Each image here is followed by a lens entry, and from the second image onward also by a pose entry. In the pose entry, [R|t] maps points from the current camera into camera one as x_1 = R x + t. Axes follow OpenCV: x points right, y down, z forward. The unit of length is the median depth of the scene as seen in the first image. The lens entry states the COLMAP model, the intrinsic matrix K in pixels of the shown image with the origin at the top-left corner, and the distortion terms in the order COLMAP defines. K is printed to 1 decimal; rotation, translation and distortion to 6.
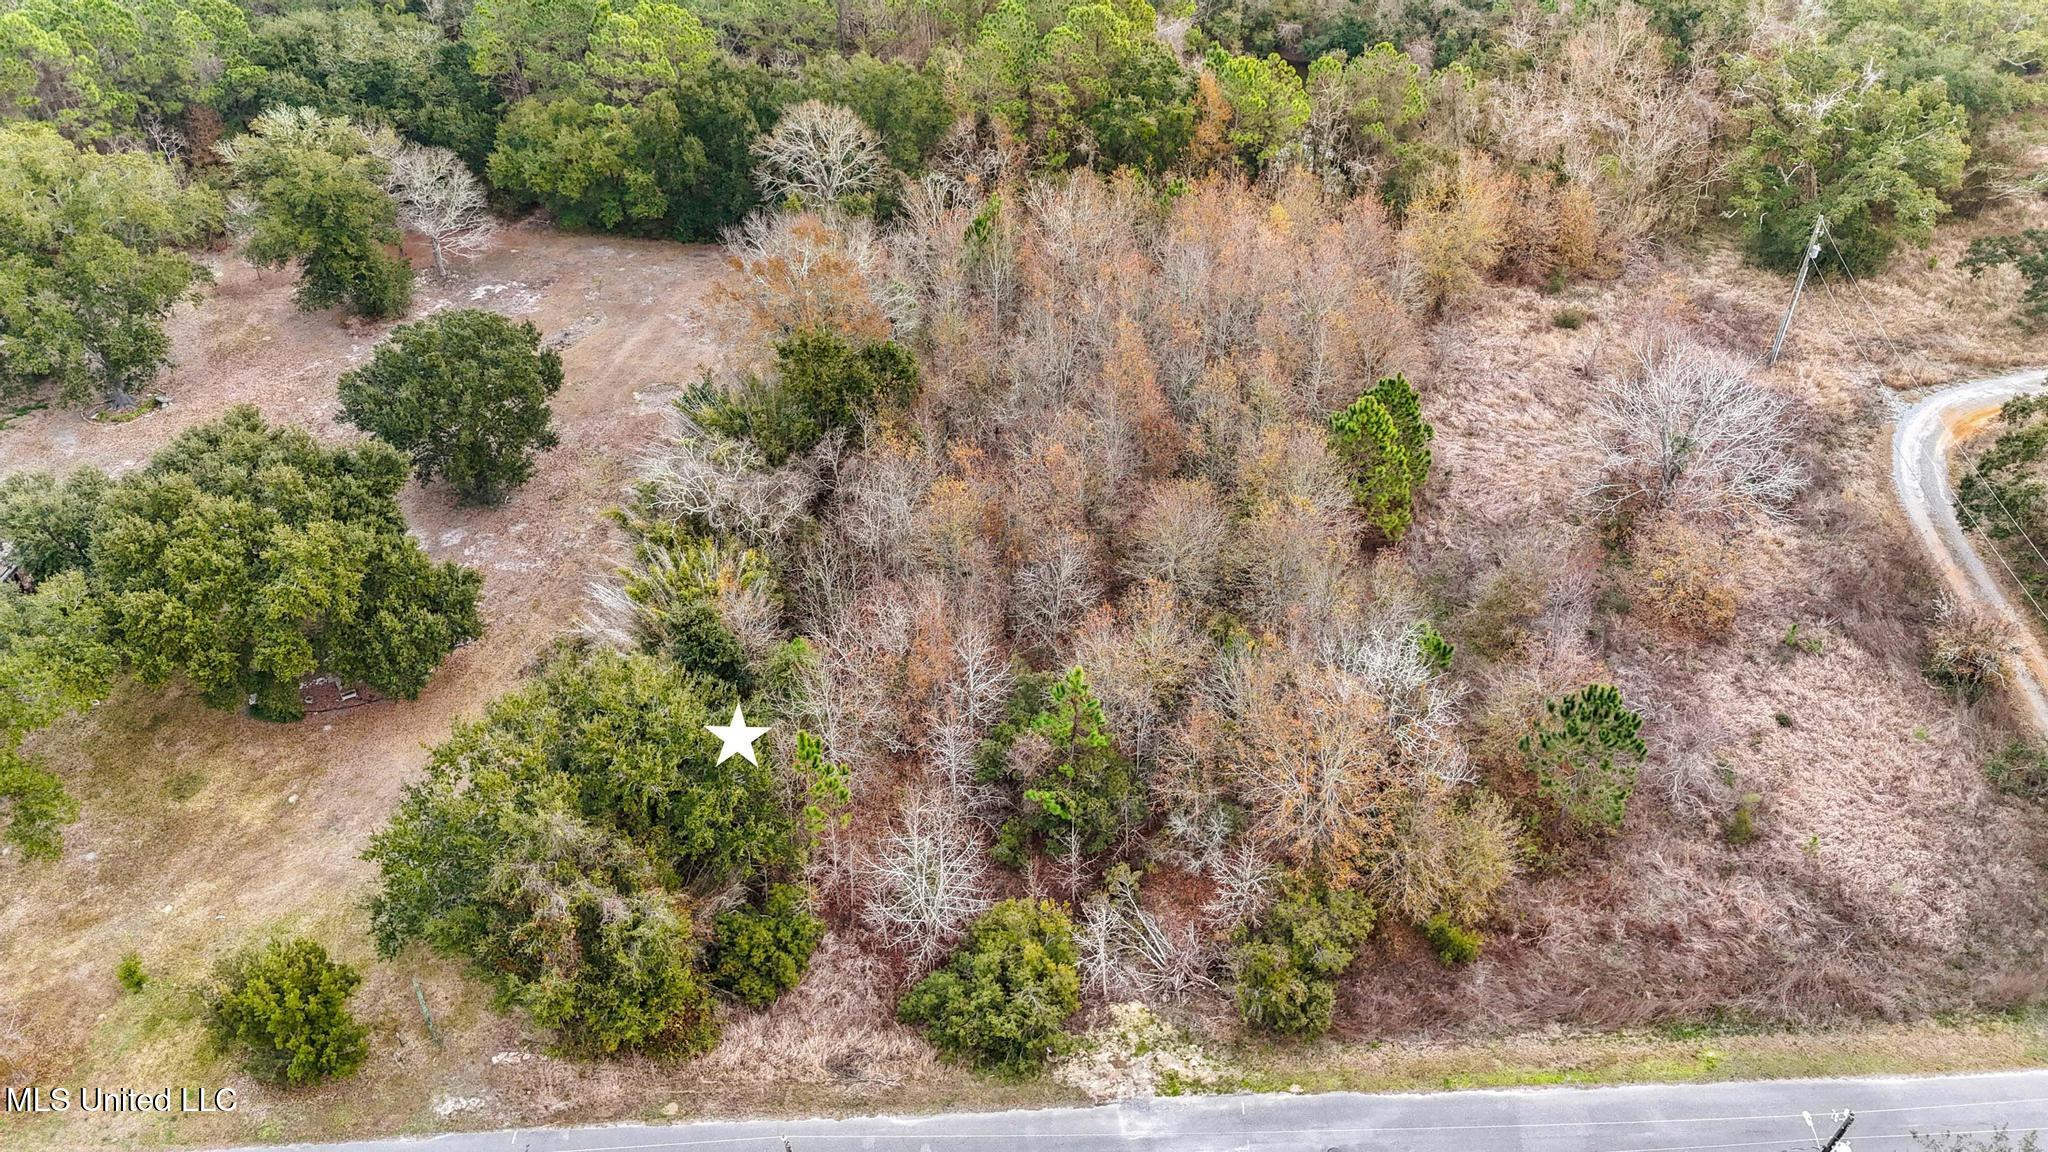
lens RADIAL K [[1476.1, 0, 1024.0], [0, 1476.1, 576.0], [0, 0, 1]] dist [0.036524, -0.059426]
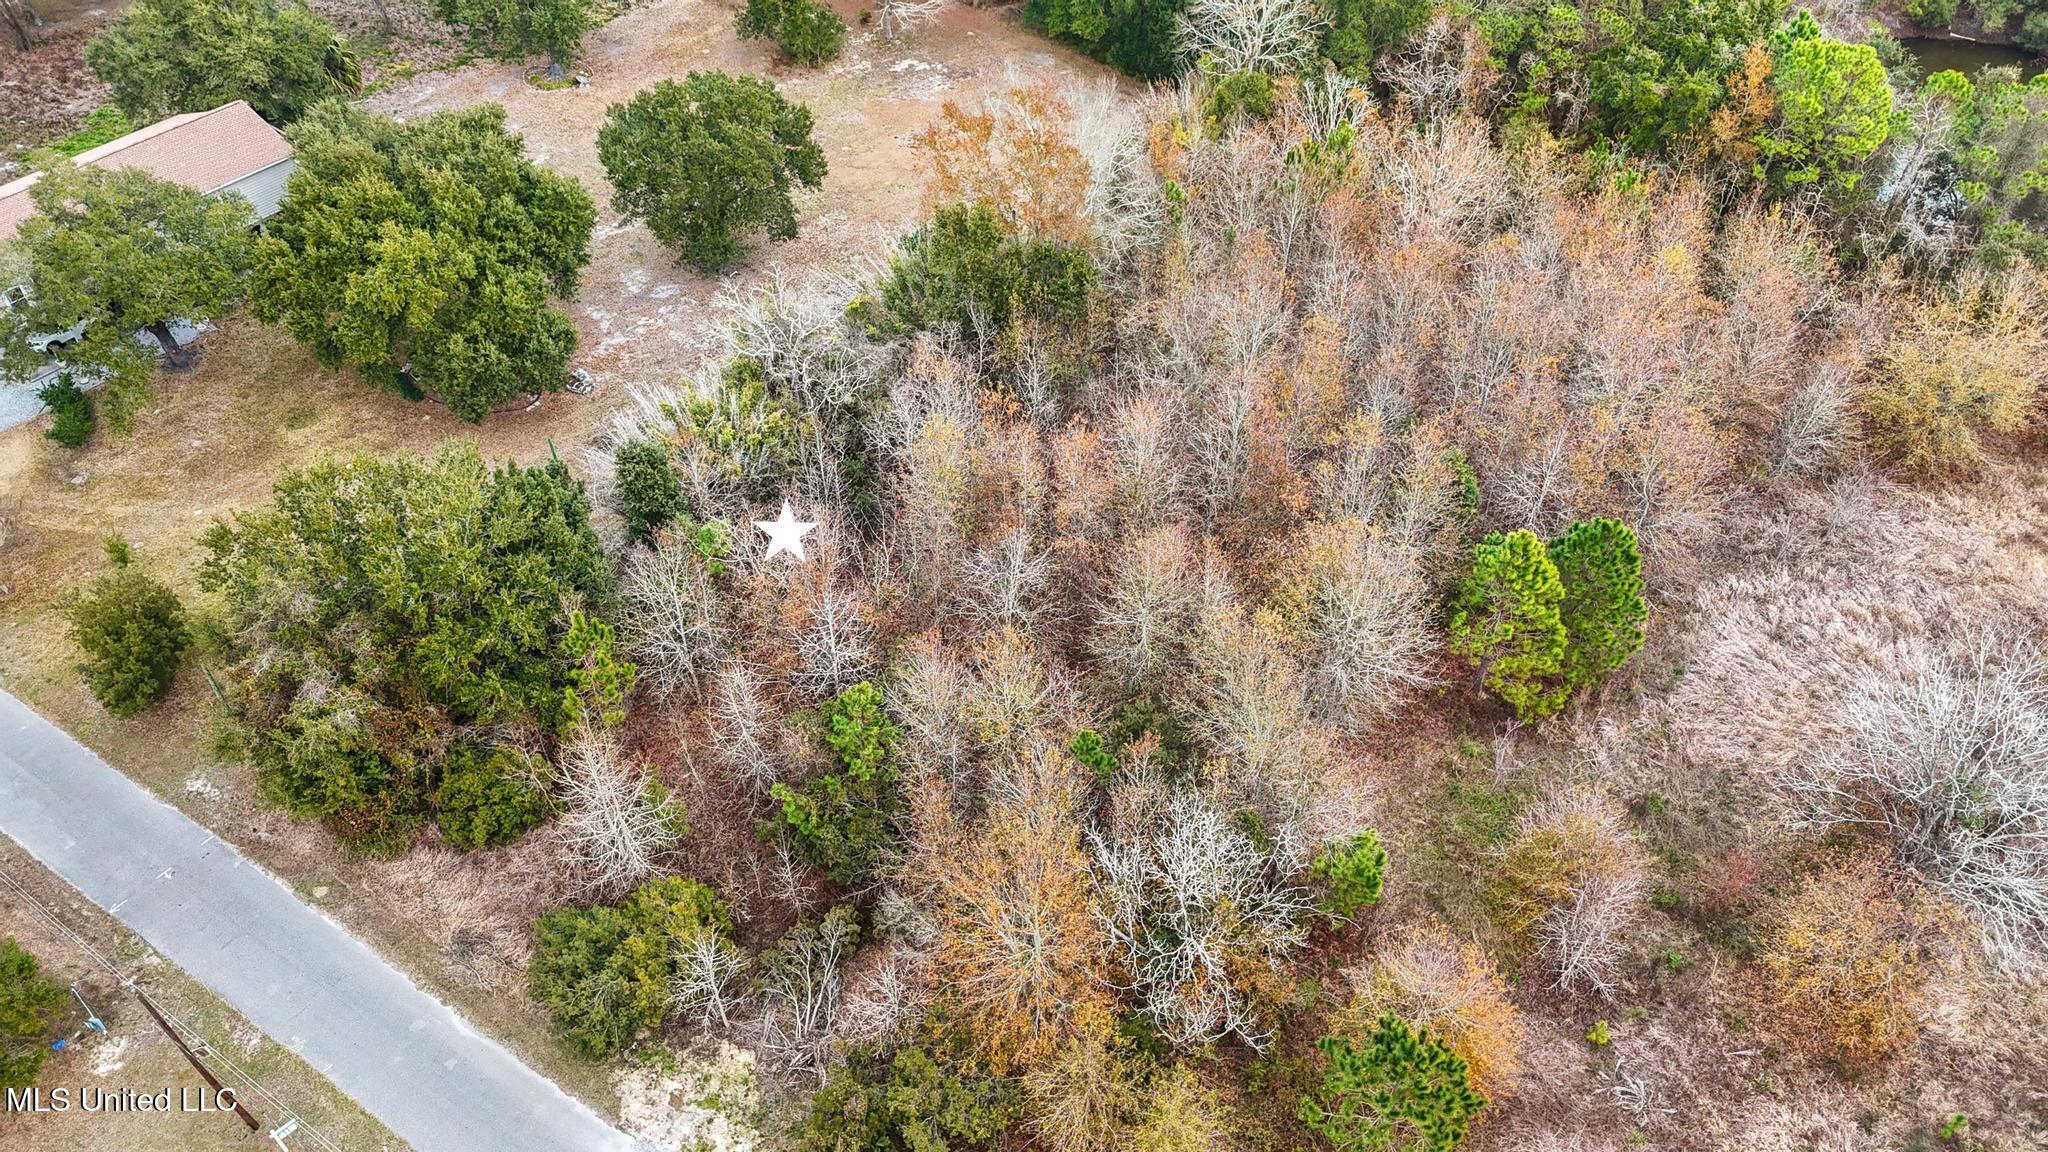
lens RADIAL K [[1476.1, 0, 1024.0], [0, 1476.1, 576.0], [0, 0, 1]] dist [0.036524, -0.059426]
pose [[0.807598, 0.420656, -0.413320, 0.466974], [-0.367584, 0.907118, 0.204986, -0.218123], [0.461158, -0.013617, 0.887213, 0.303638]]
